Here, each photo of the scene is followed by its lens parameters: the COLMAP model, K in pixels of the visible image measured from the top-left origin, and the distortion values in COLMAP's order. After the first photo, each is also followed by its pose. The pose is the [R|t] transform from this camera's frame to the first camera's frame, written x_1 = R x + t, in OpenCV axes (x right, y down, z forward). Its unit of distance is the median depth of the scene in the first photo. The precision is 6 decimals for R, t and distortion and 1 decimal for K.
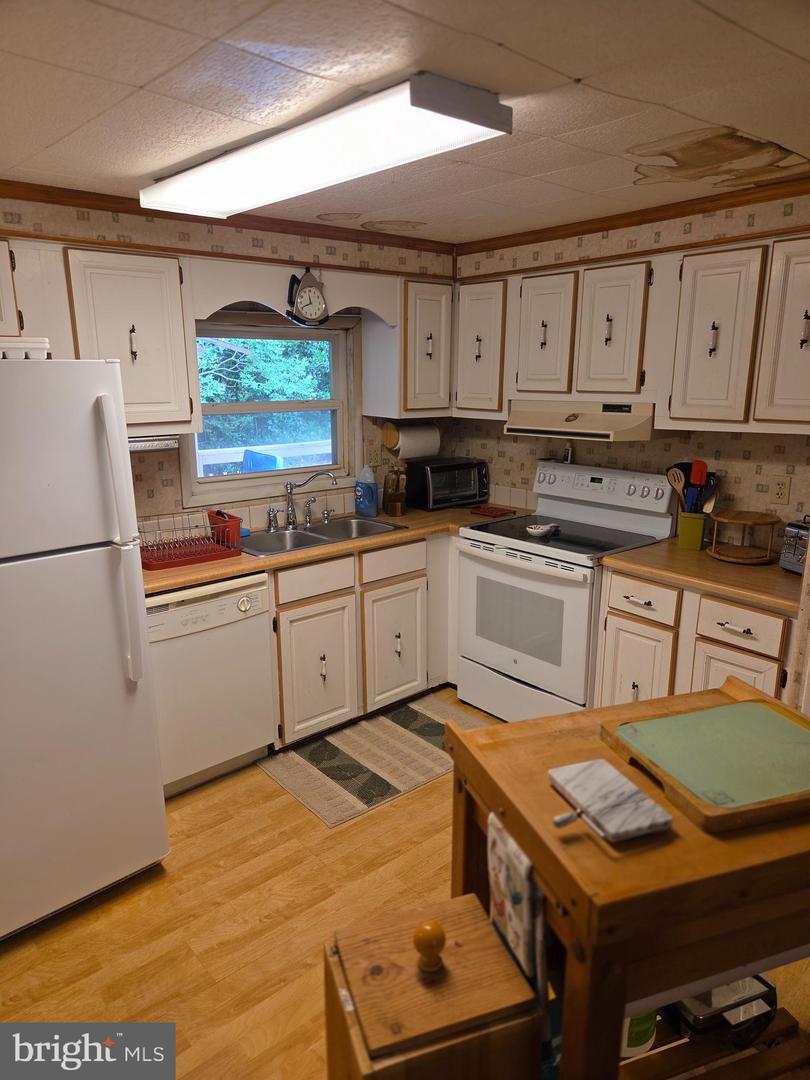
lens RADIAL K [[716.4, 0, 427.3], [0, 716.4, 539.4], [0, 0, 1]] dist [0.039215, -0.044259]
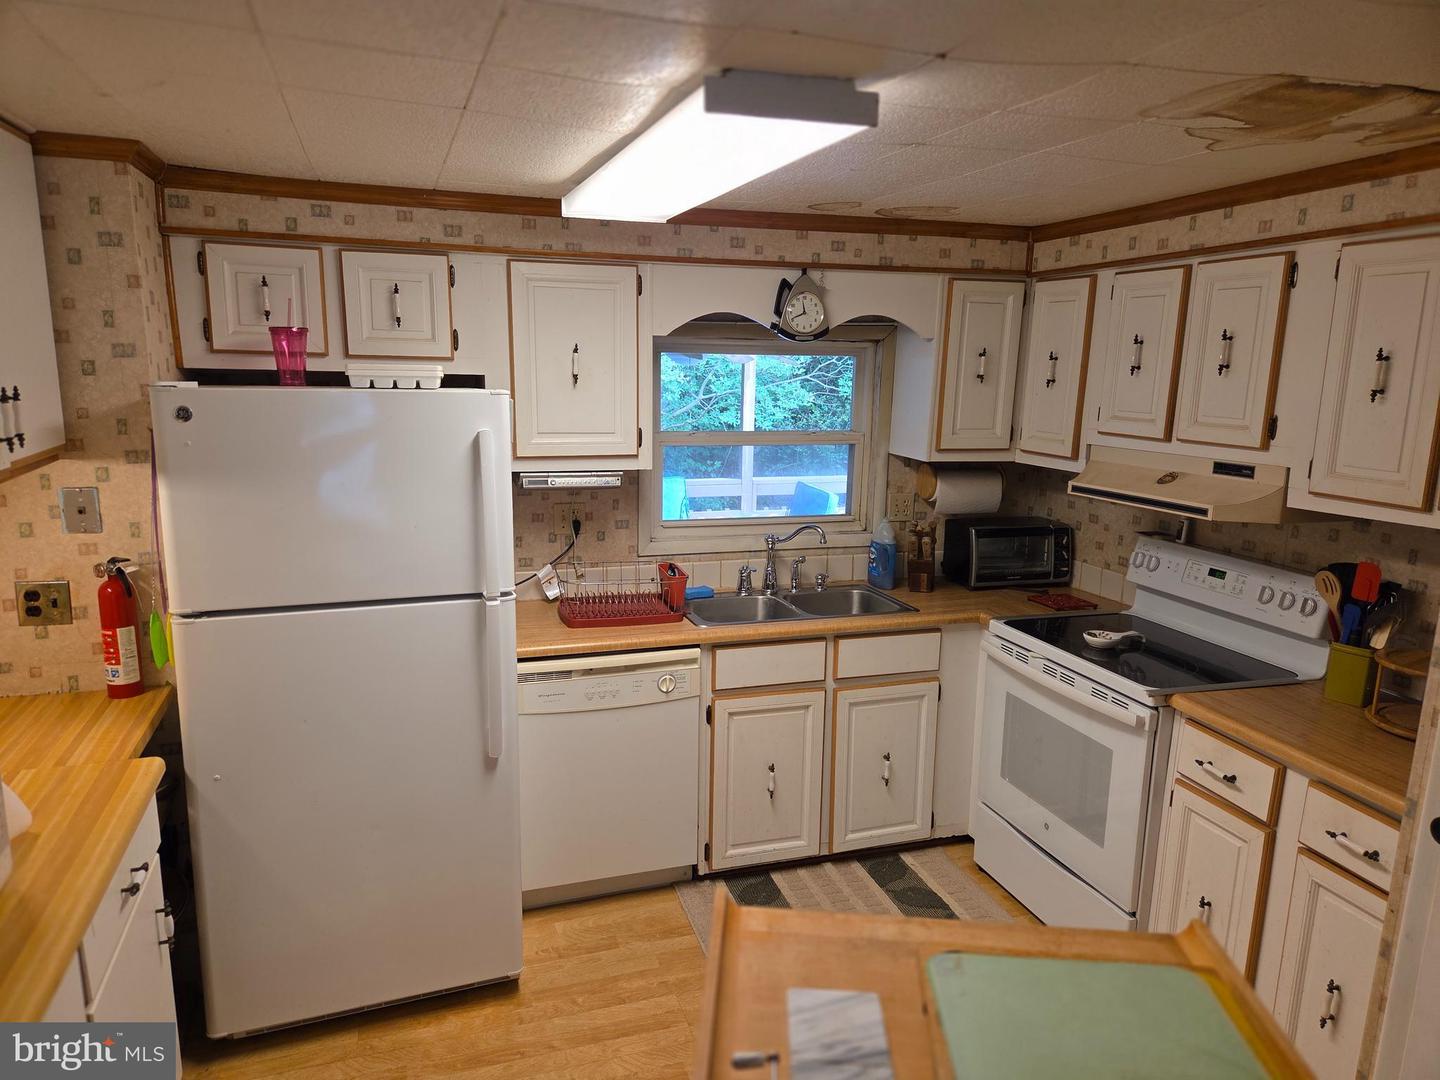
lens RADIAL K [[955.2, 0, 708.8], [0, 955.2, 544.3], [0, 0, 1]] dist [0.039215, -0.044259]
pose [[0.917308, 0.093265, -0.387102, 0.176275], [-0.113670, 0.993062, -0.030102, -0.035741], [0.381608, 0.071615, 0.921546, 0.017017]]
